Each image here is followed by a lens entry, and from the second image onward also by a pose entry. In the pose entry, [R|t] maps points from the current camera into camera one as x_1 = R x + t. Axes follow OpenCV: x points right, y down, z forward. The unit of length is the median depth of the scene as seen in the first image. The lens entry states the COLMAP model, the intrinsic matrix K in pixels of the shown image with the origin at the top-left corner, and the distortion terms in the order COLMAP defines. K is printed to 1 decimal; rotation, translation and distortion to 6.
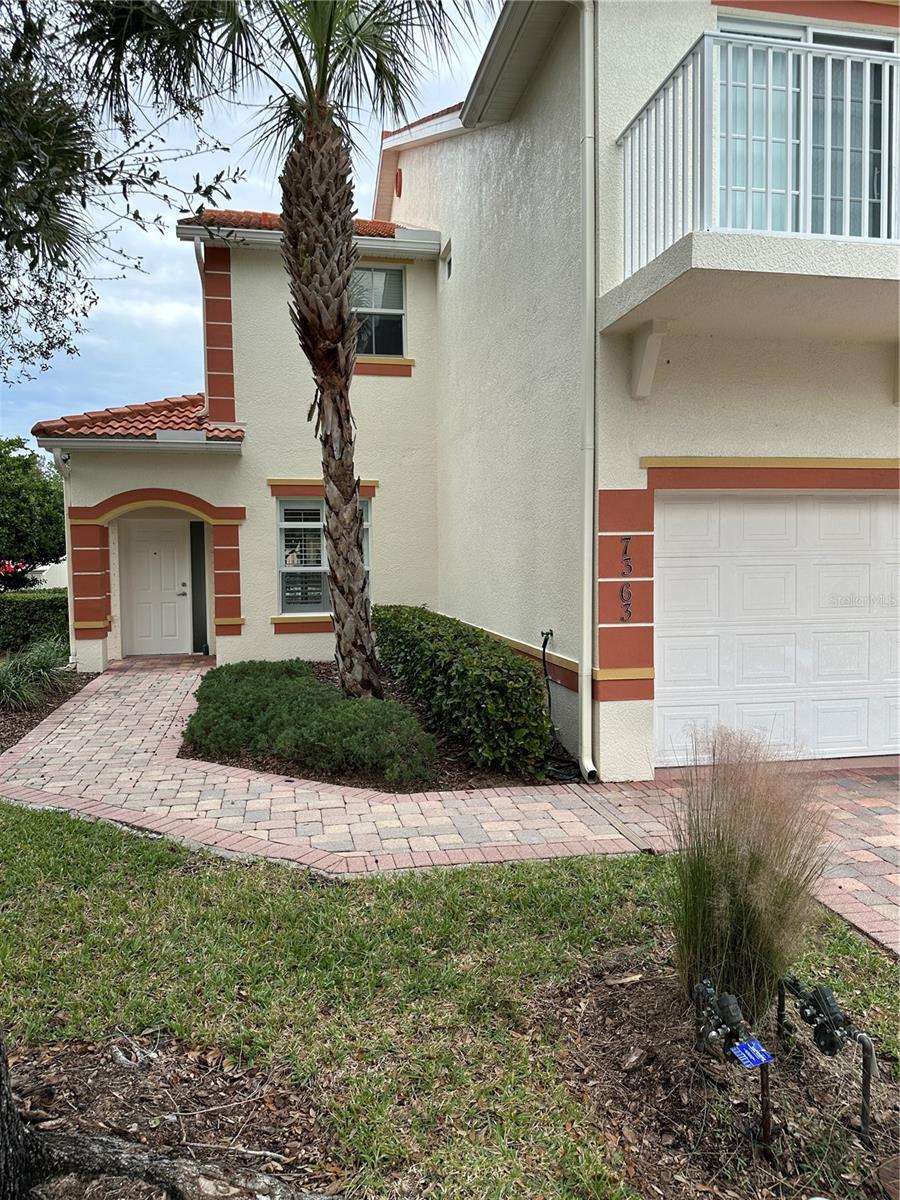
lens RADIAL K [[846.1, 0, 454.6], [0, 846.1, 607.9], [0, 0, 1]] dist [0.082716, -0.101216]
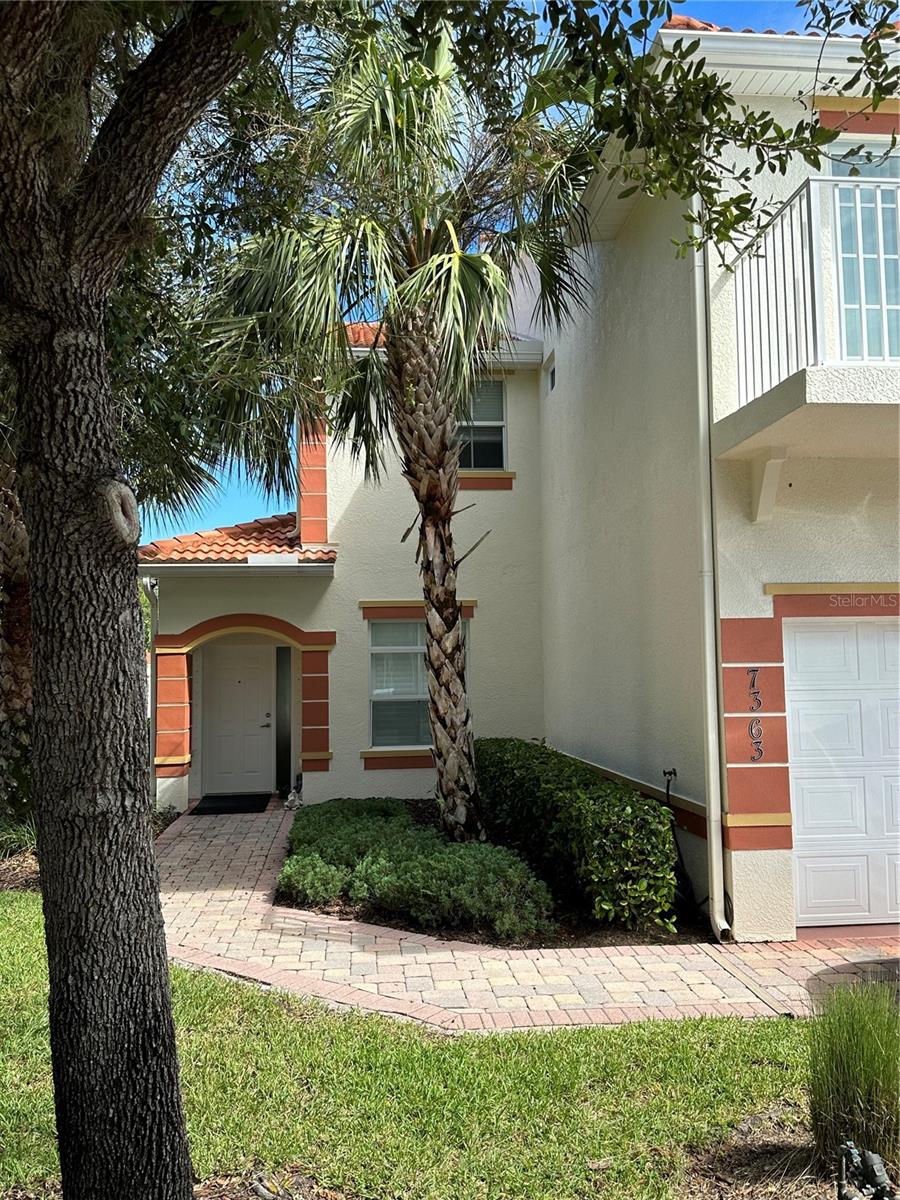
lens RADIAL K [[991.3, 0, 449.7], [0, 991.3, 606.5], [0, 0, 1]] dist [0.102416, -0.166229]
pose [[0.994169, -0.014890, -0.106803, -0.008206], [0.001067, 0.991730, -0.128337, -0.009203], [0.107831, 0.127474, 0.985963, -0.100743]]
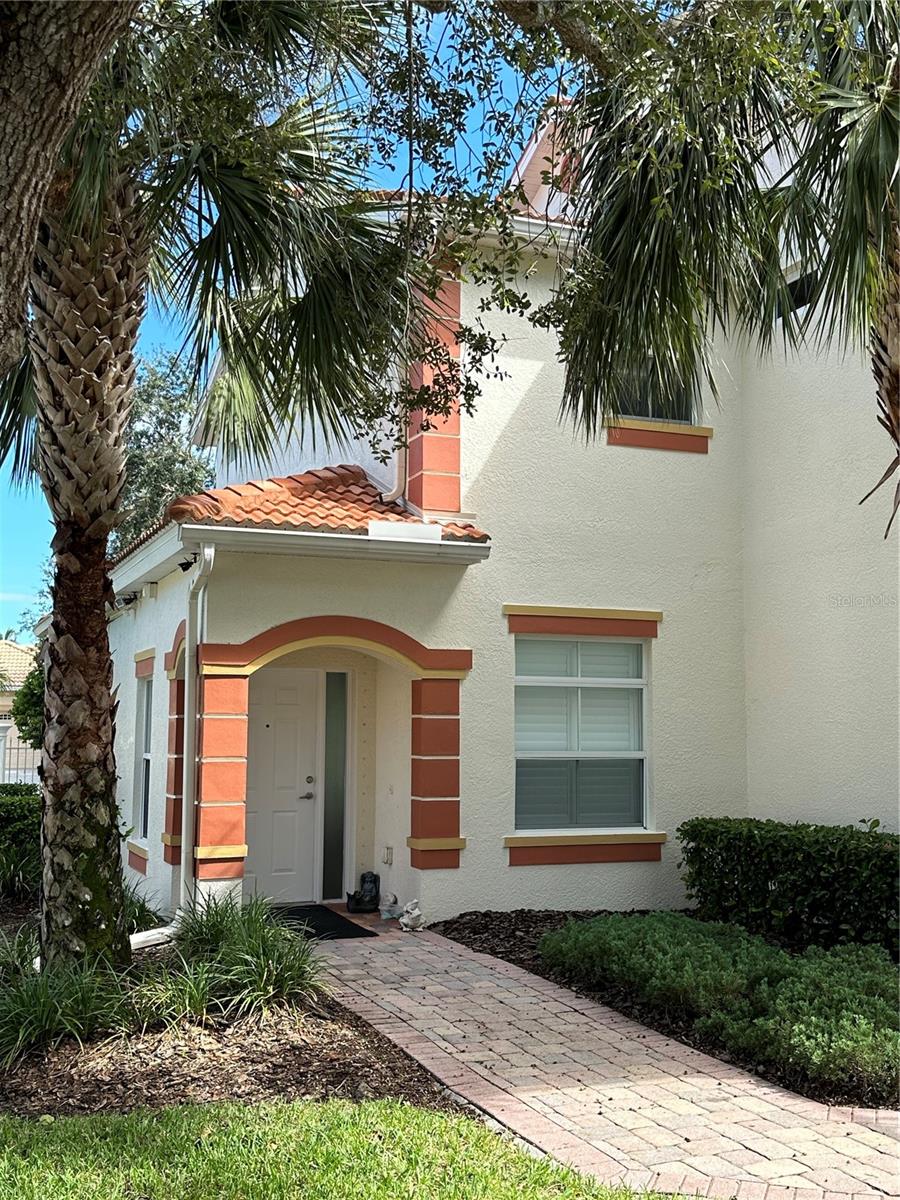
lens RADIAL K [[1312.9, 0, 448.5], [0, 1312.9, 596.1], [0, 0, 1]] dist [0.122312, 0.000000]
pose [[0.983420, 0.031834, 0.178525, -0.674682], [-0.002049, 0.986358, -0.164599, -0.004903], [-0.181329, 0.161504, 0.970070, 0.149007]]
